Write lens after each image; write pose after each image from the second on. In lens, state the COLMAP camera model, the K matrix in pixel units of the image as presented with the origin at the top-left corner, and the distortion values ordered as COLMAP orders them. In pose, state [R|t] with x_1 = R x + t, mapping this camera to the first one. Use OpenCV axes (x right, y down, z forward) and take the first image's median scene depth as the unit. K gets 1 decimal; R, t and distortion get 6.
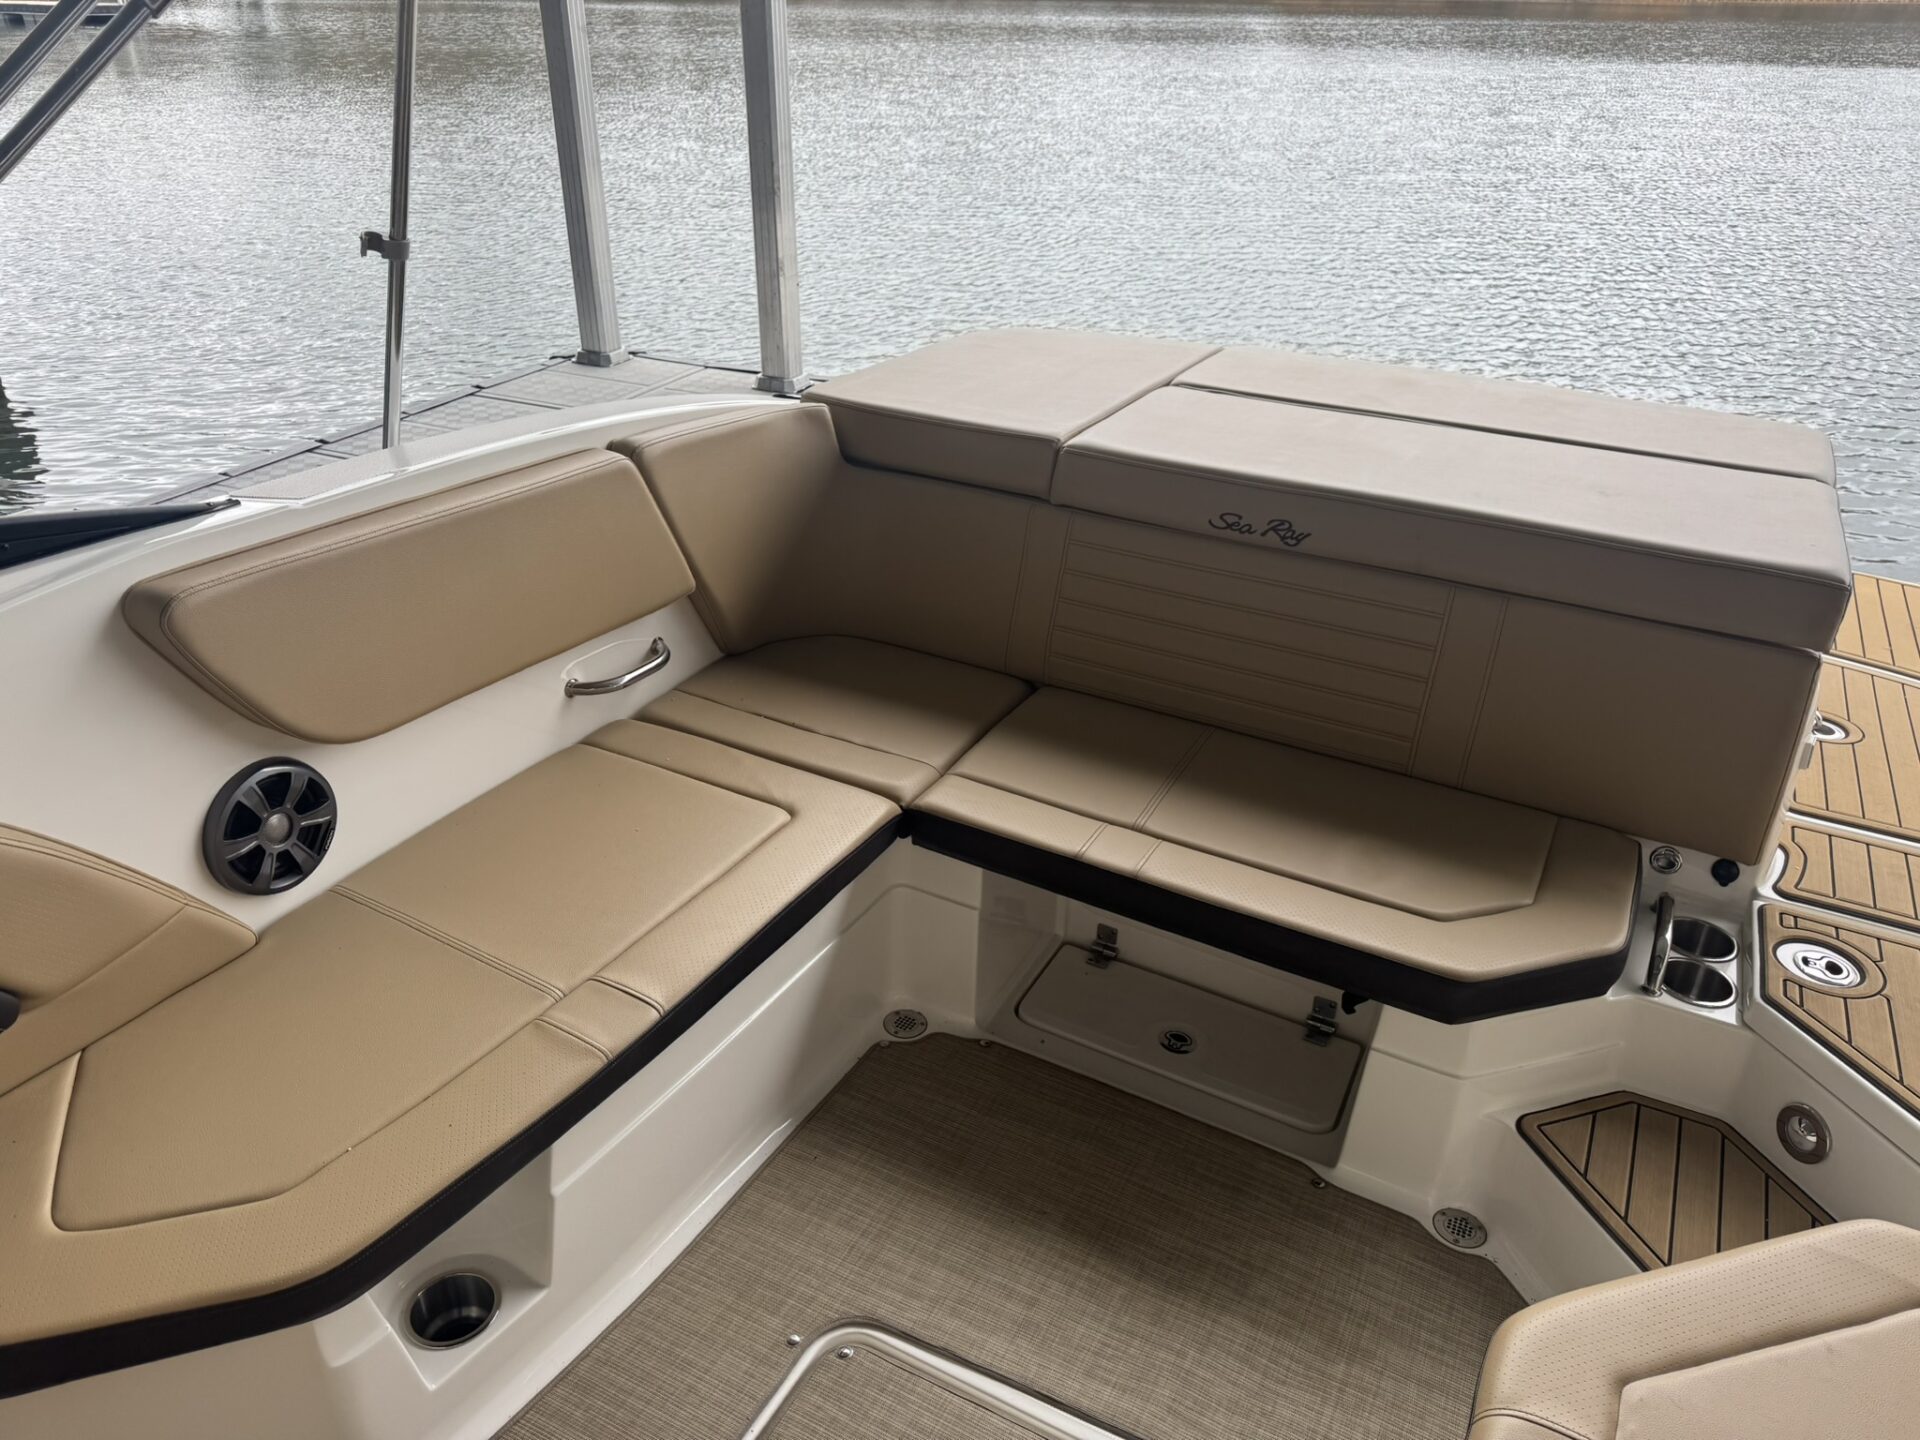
lens RADIAL K [[1359.9, 0, 960.0], [0, 1359.9, 720.0], [0, 0, 1]] dist [0.068614, -0.082382]
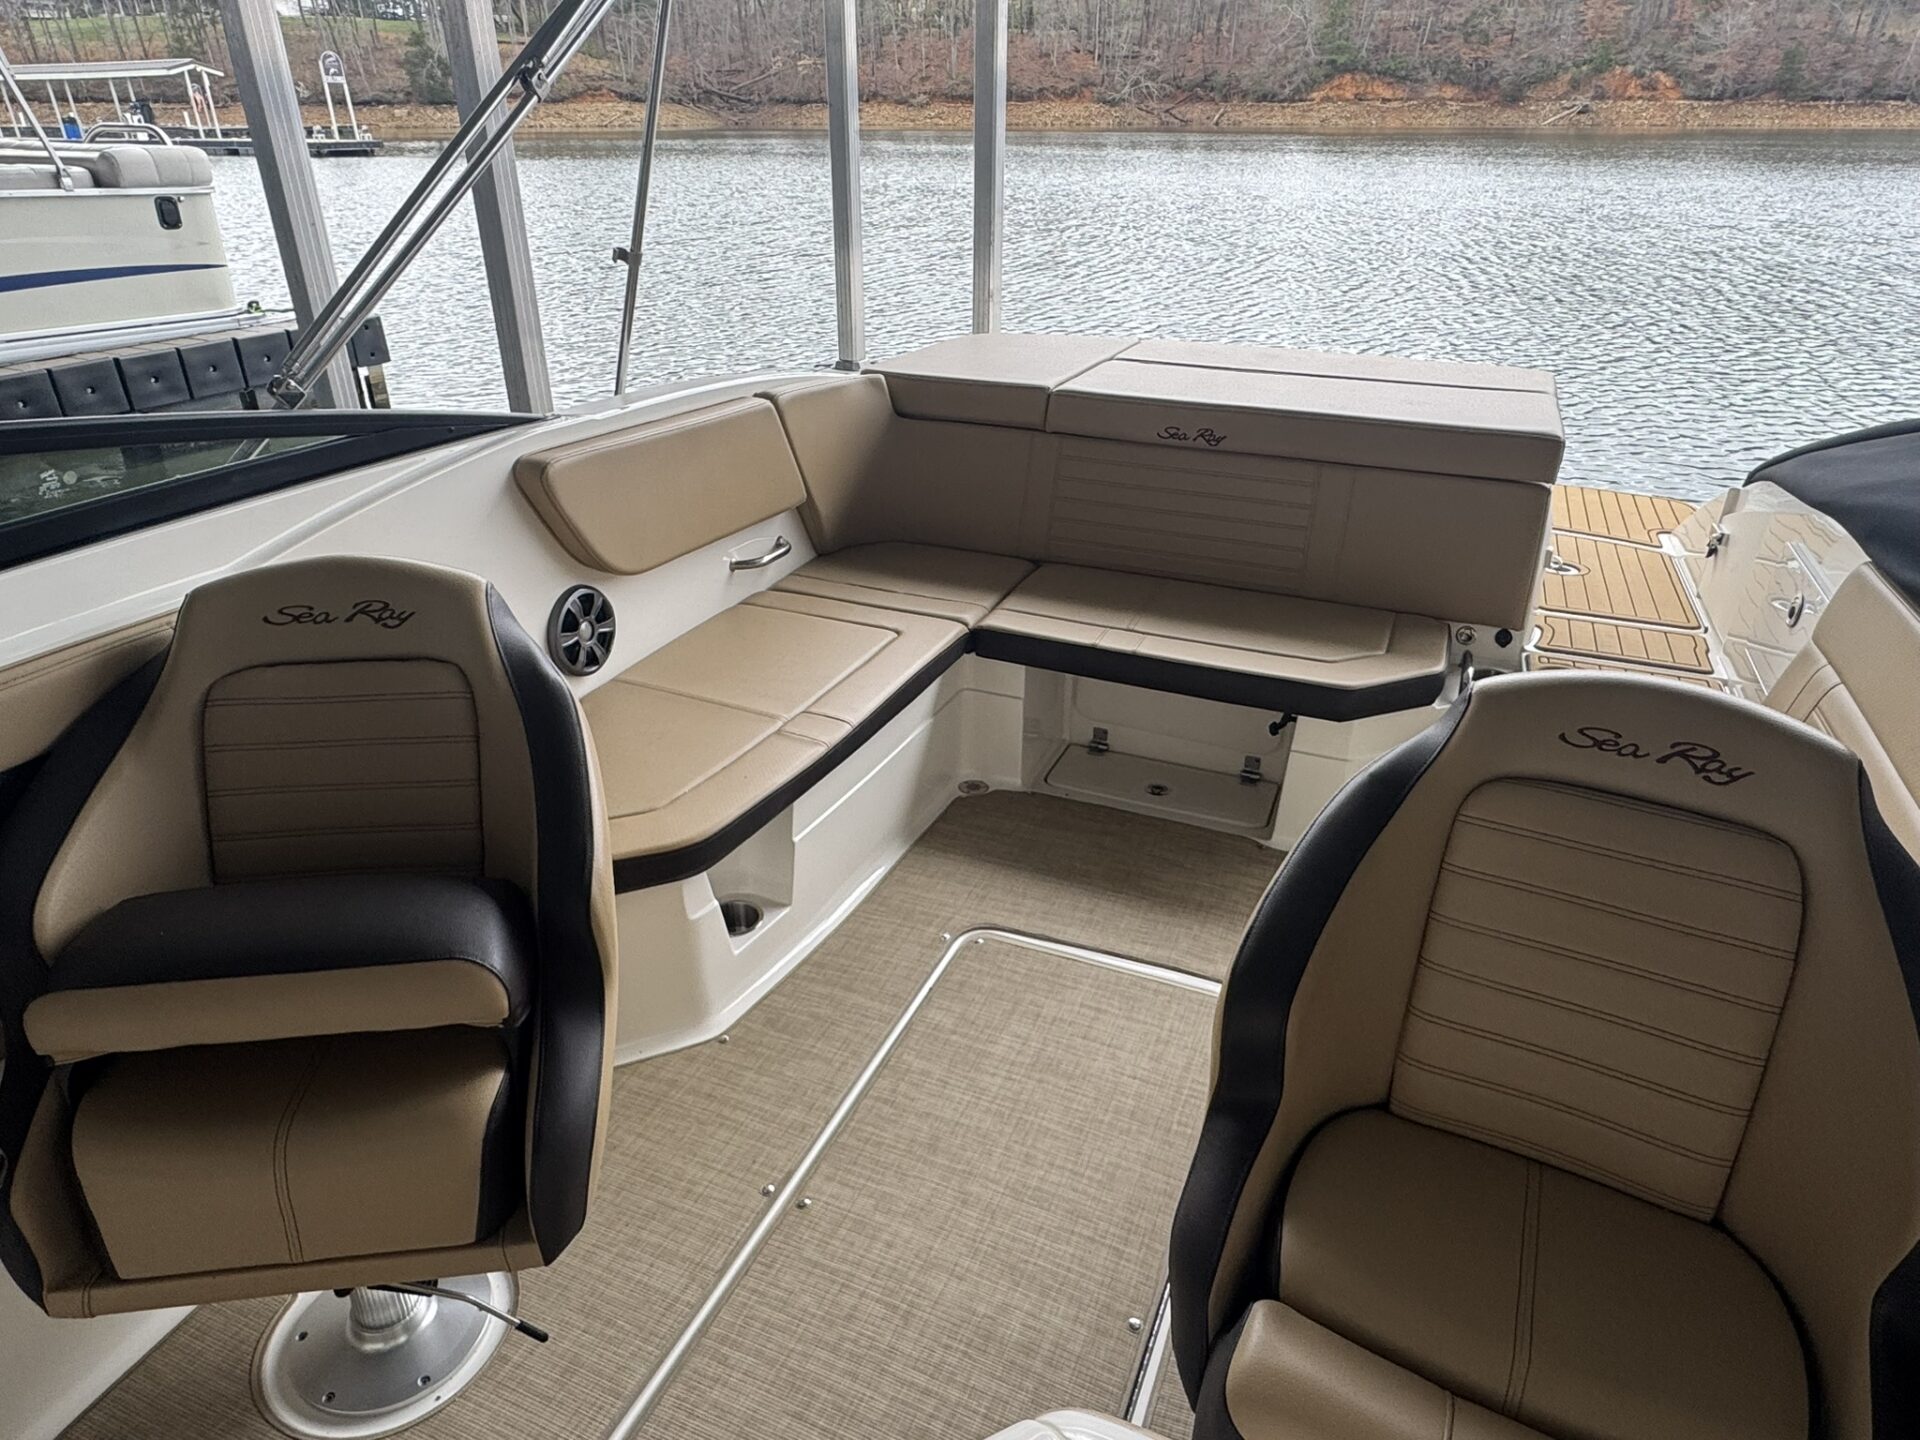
lens RADIAL K [[1202.1, 0, 960.0], [0, 1202.1, 720.0], [0, 0, 1]] dist [-0.000757, -0.002232]
pose [[0.995837, -0.059297, 0.069230, -0.151636], [0.060827, 0.997944, -0.020211, 0.192820], [-0.067889, 0.024338, 0.997396, -0.302413]]
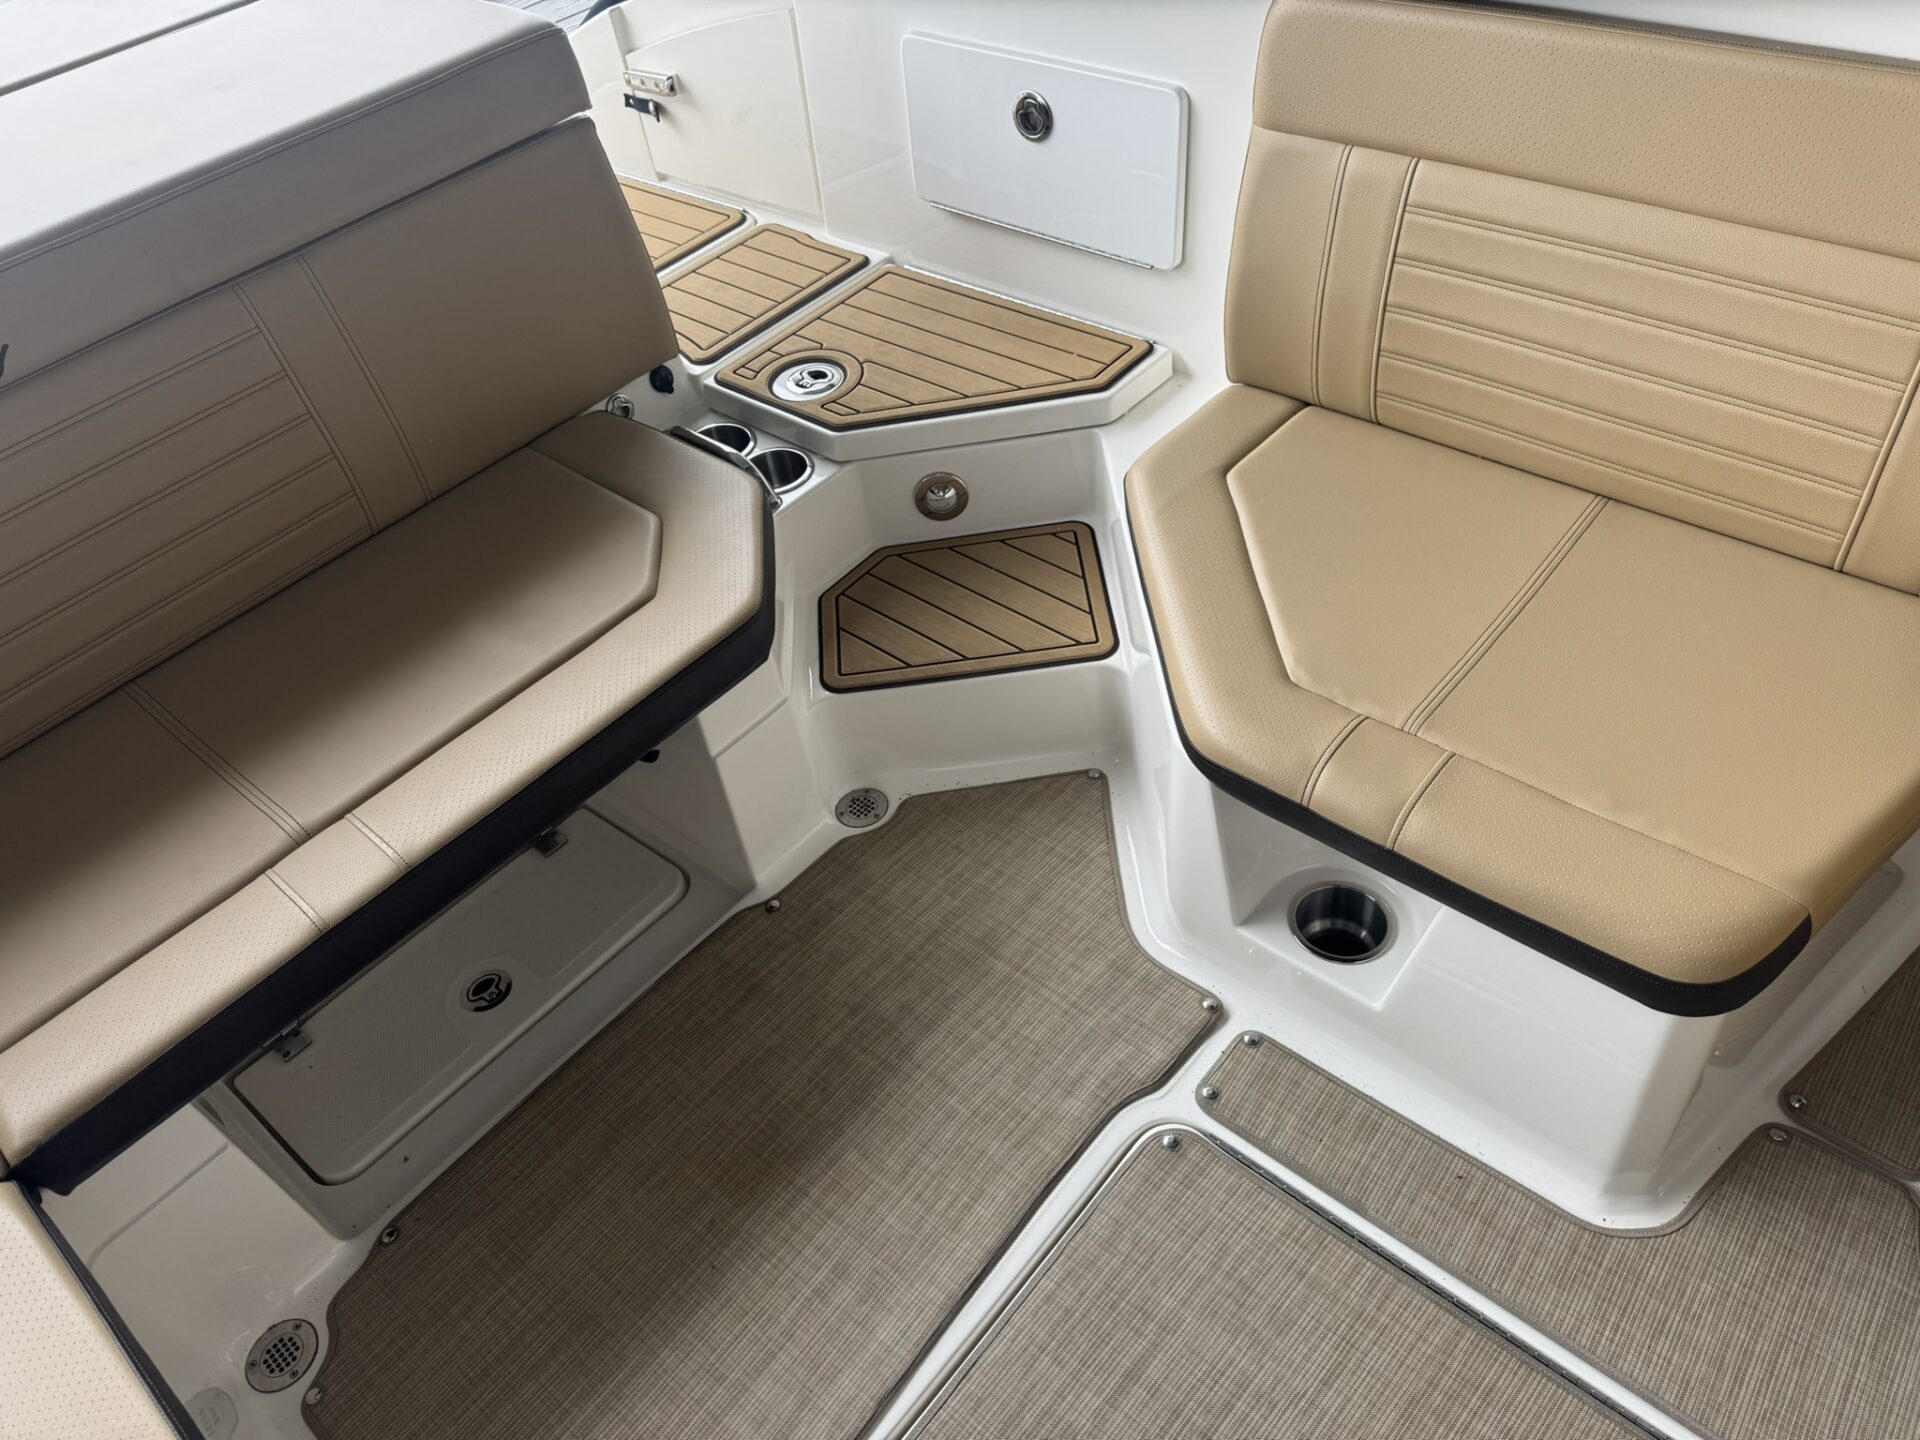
lens RADIAL K [[1359.9, 0, 960.0], [0, 1359.9, 720.0], [0, 0, 1]] dist [0.068614, -0.082382]
pose [[0.219275, -0.727688, 0.649914, -0.178623], [0.548424, 0.642859, 0.534756, -0.129474], [-0.806939, 0.239170, 0.540044, 0.387086]]
